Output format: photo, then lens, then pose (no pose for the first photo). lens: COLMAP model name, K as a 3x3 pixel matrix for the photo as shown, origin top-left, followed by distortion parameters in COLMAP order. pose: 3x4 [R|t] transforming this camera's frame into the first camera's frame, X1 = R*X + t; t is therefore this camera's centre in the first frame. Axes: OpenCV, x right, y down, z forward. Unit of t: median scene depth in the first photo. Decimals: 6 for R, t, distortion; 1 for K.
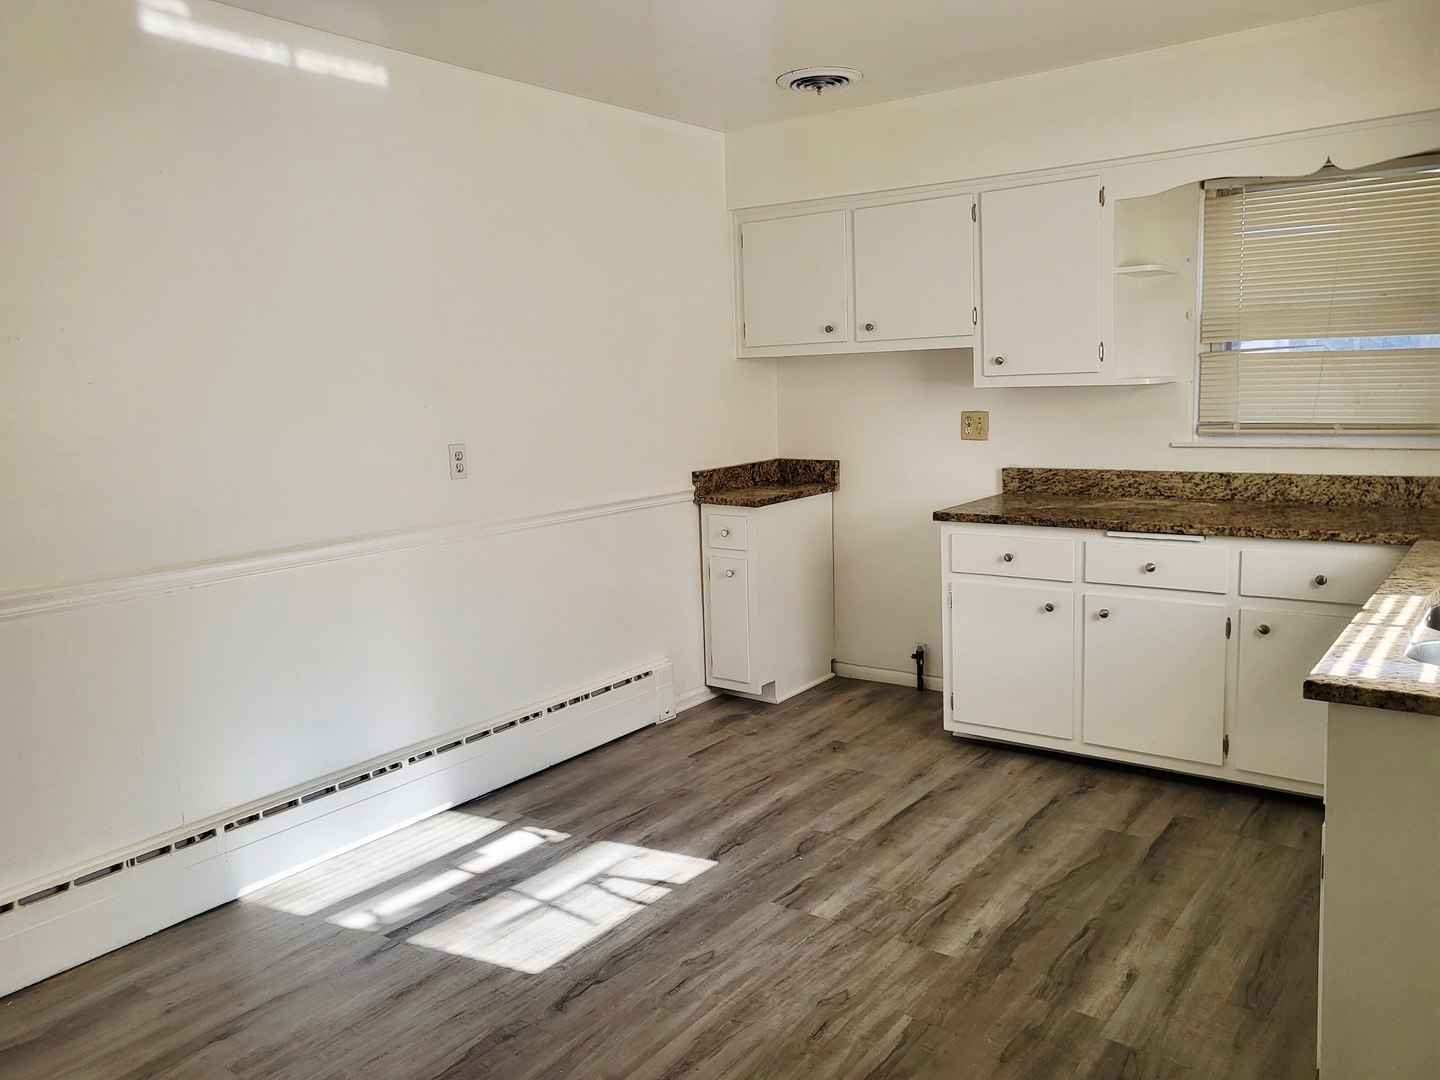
lens RADIAL K [[1115.2, 0, 717.6], [0, 1115.2, 537.4], [0, 0, 1]] dist [-0.015521, 0.067162]
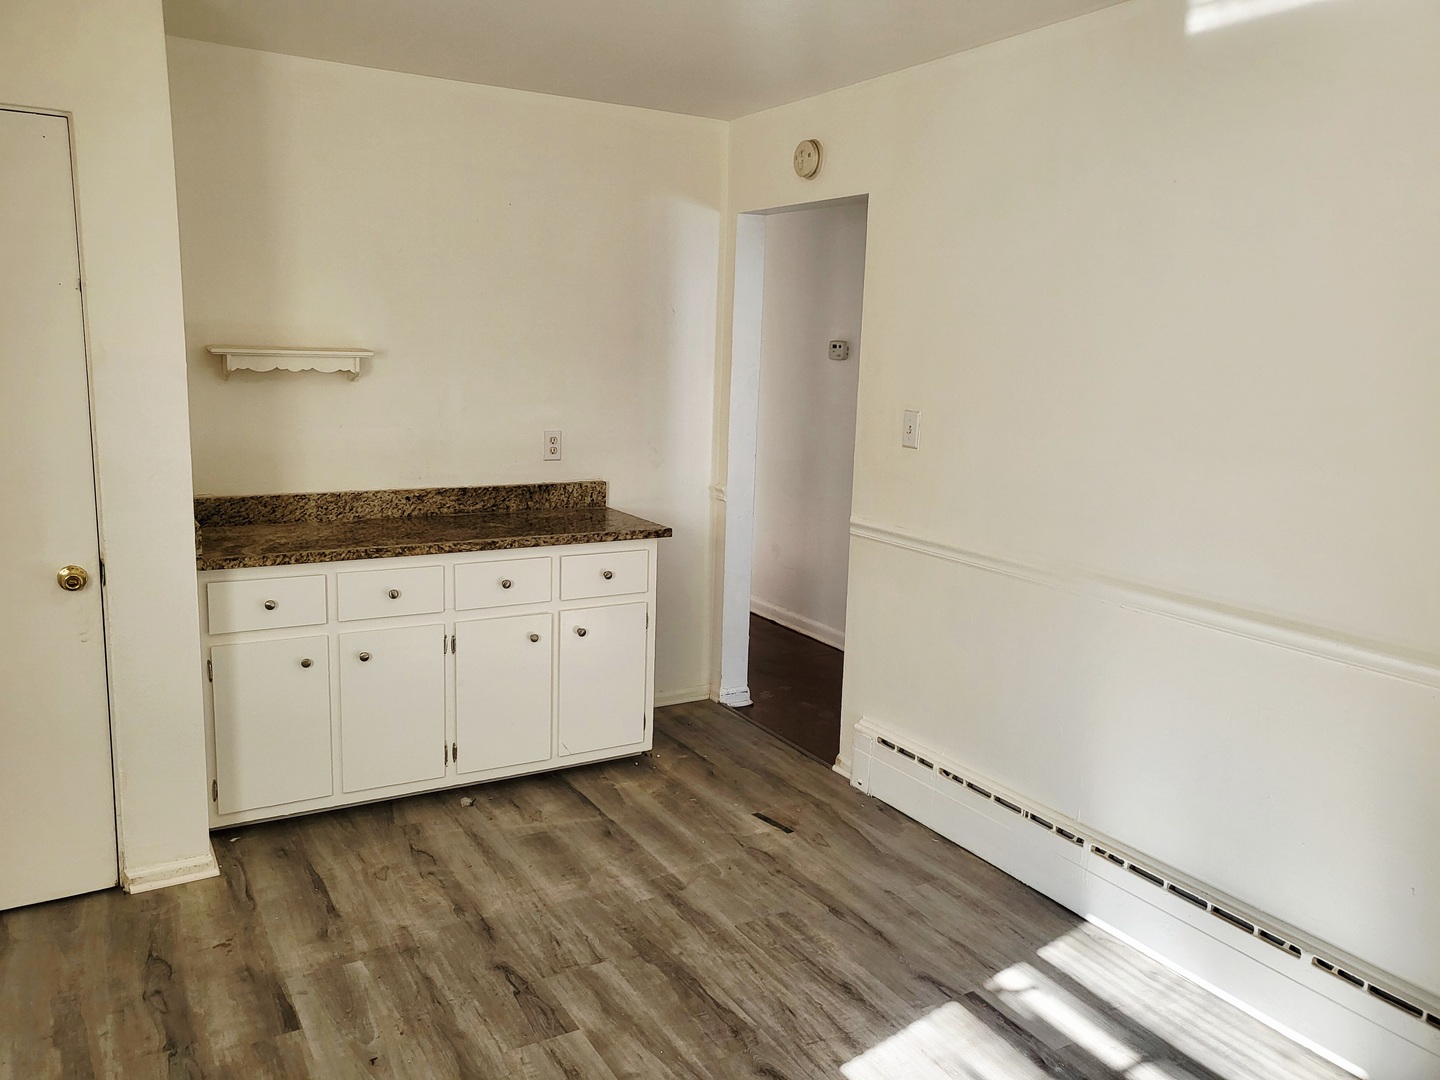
lens RADIAL K [[1115.2, 0, 716.0], [0, 1115.2, 541.2], [0, 0, 1]] dist [-0.015521, 0.067162]
pose [[-0.392095, 0.183215, -0.901495, 0.536304], [-0.150726, 0.953928, 0.259427, -0.207572], [0.907493, 0.237599, -0.346415, 0.976305]]
